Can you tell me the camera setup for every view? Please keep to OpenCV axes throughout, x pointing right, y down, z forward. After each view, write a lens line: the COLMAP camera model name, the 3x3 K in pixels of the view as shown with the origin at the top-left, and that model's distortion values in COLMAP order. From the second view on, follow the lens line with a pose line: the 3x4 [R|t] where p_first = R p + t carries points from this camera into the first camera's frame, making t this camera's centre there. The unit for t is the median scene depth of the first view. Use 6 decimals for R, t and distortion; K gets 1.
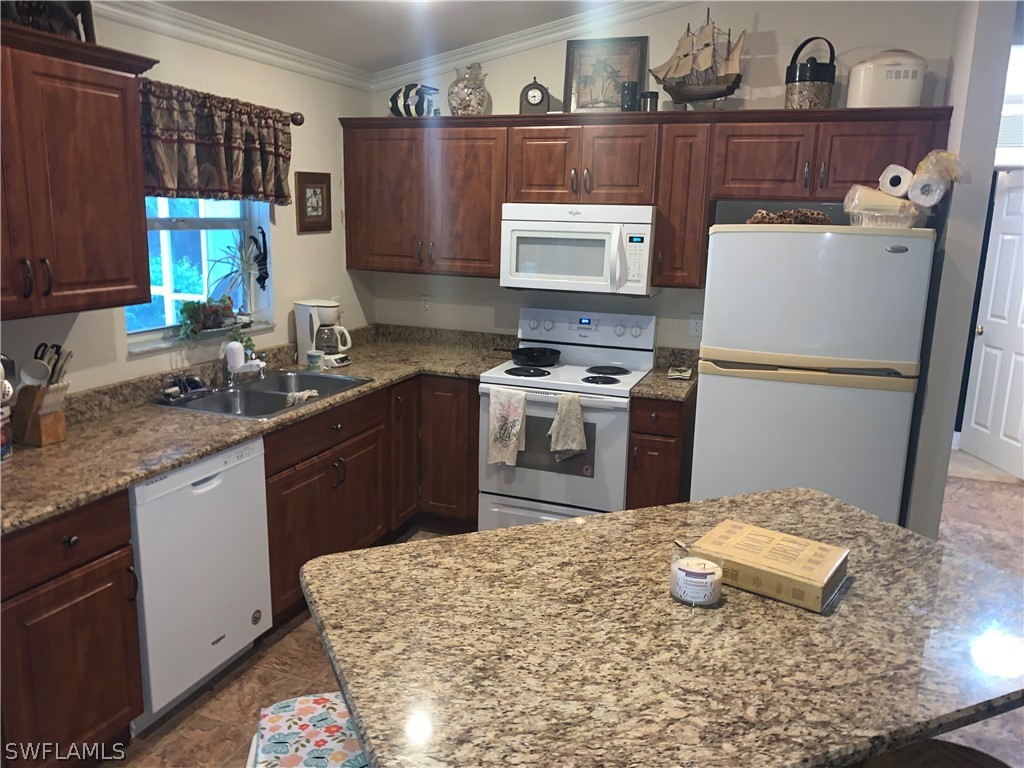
lens RADIAL K [[788.2, 0, 507.9], [0, 788.2, 380.0], [0, 0, 1]] dist [0.021728, -0.041526]
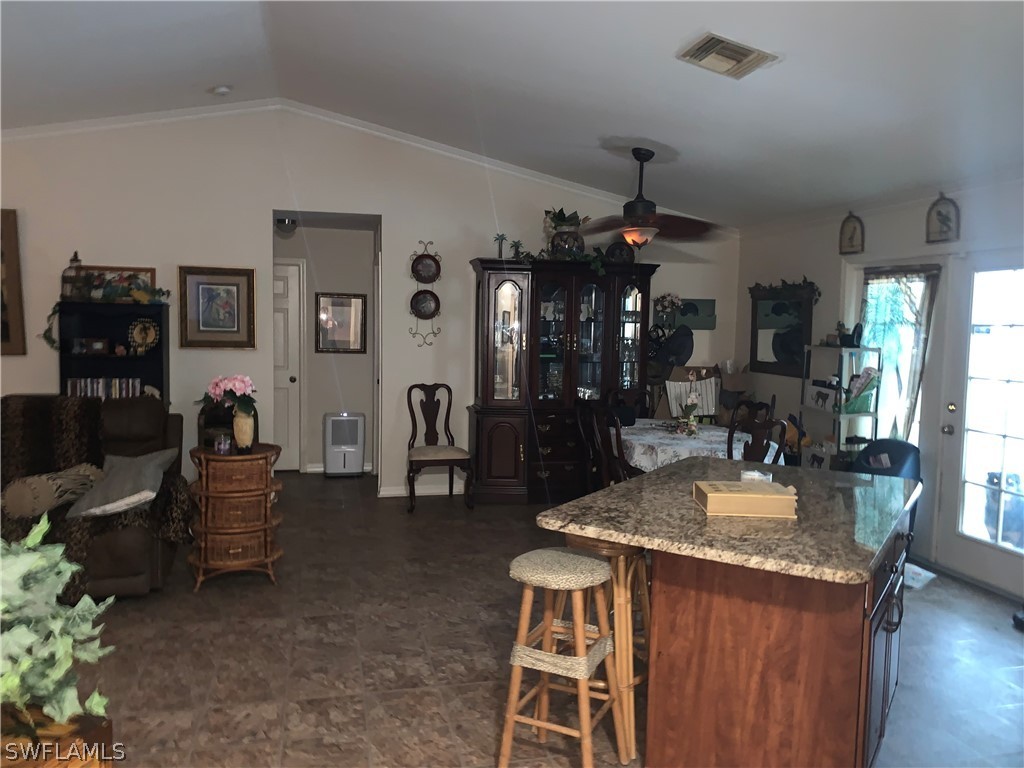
lens RADIAL K [[788.2, 0, 517.0], [0, 788.2, 391.1], [0, 0, 1]] dist [0.005806, -0.000717]
pose [[-0.825149, 0.003987, -0.564902, 0.758413], [-0.156724, 0.959107, 0.235694, -0.123777], [0.542741, 0.283016, -0.790781, 0.936512]]
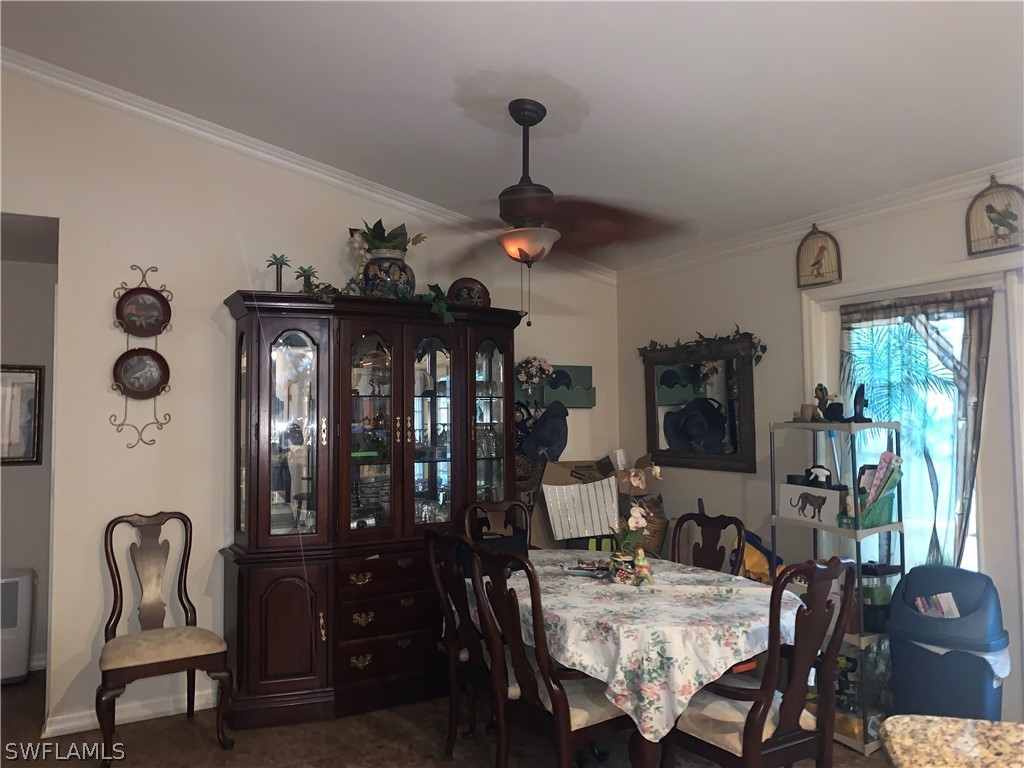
lens RADIAL K [[788.2, 0, 507.9], [0, 788.2, 380.0], [0, 0, 1]] dist [0.021728, -0.041526]
pose [[-0.639309, -0.063678, -0.766309, 0.392806], [-0.164884, 0.984737, 0.055729, 0.017687], [0.751064, 0.161980, -0.640051, 0.354340]]
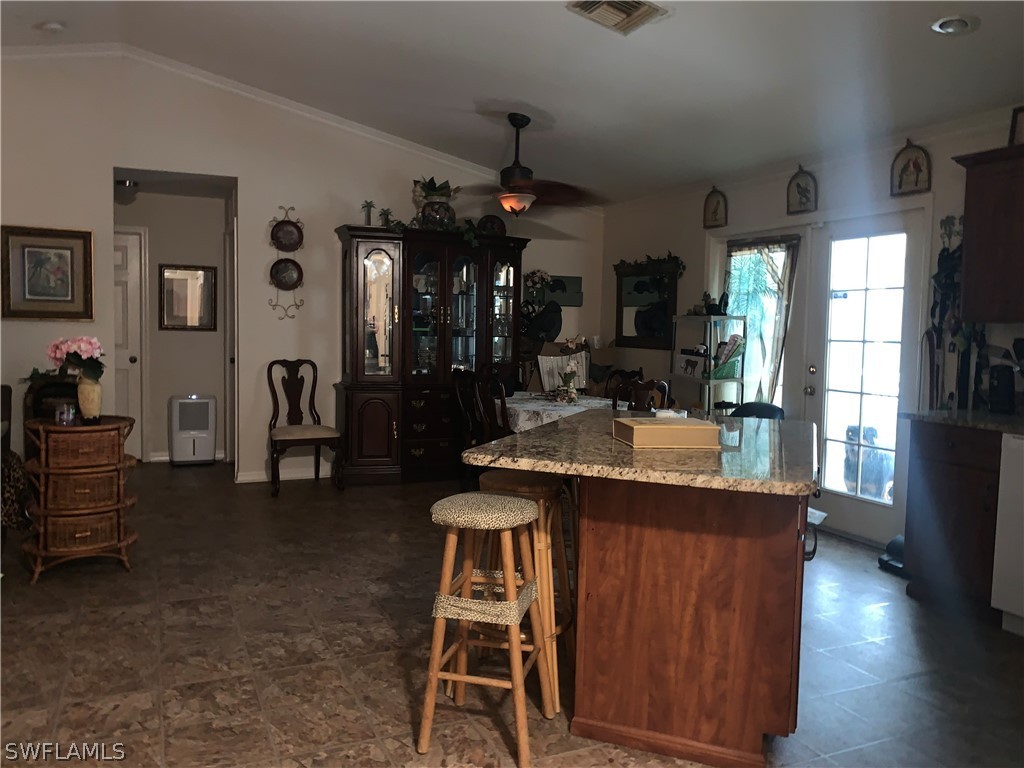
lens RADIAL K [[788.2, 0, 507.9], [0, 788.2, 380.0], [0, 0, 1]] dist [0.021728, -0.041526]
pose [[-0.705419, 0.004223, -0.708778, 0.781858], [-0.183640, 0.964747, 0.188518, -0.042996], [0.684588, 0.263144, -0.679775, 0.876173]]
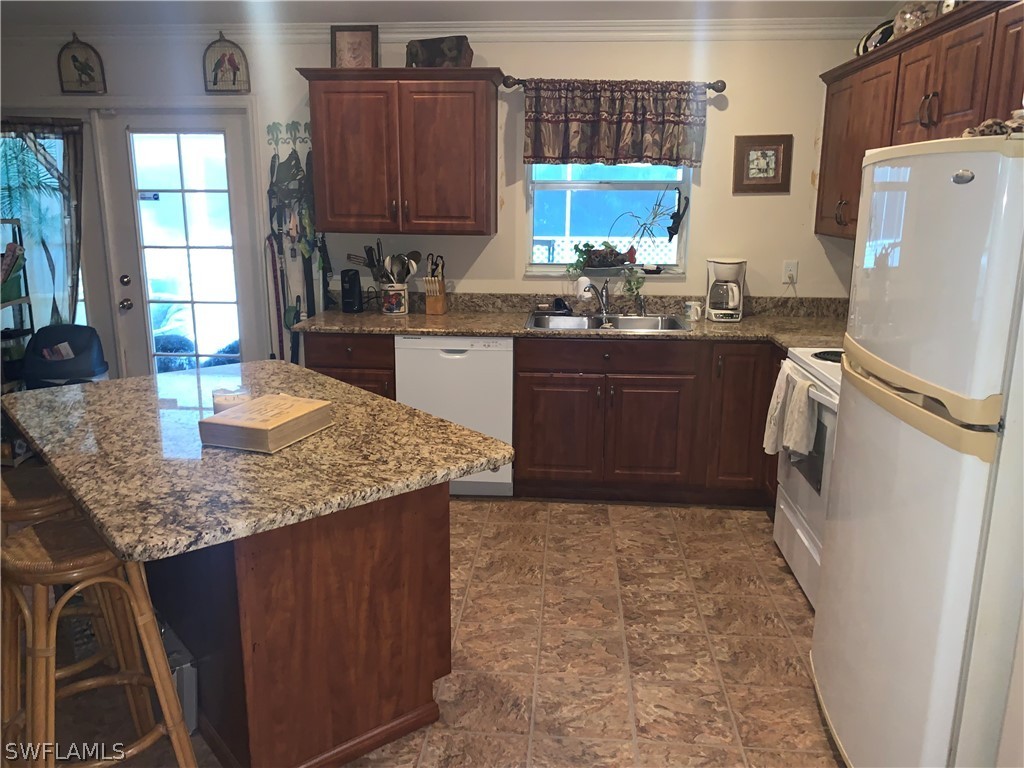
lens RADIAL K [[779.3, 0, 512.0], [0, 779.3, 384.0], [0, 0, 1]] dist [0.001177, -0.011335]
pose [[0.289630, 0.199990, -0.936012, 0.768678], [-0.197037, 0.969440, 0.146163, -0.037012], [0.936638, 0.142096, 0.320184, 0.475049]]
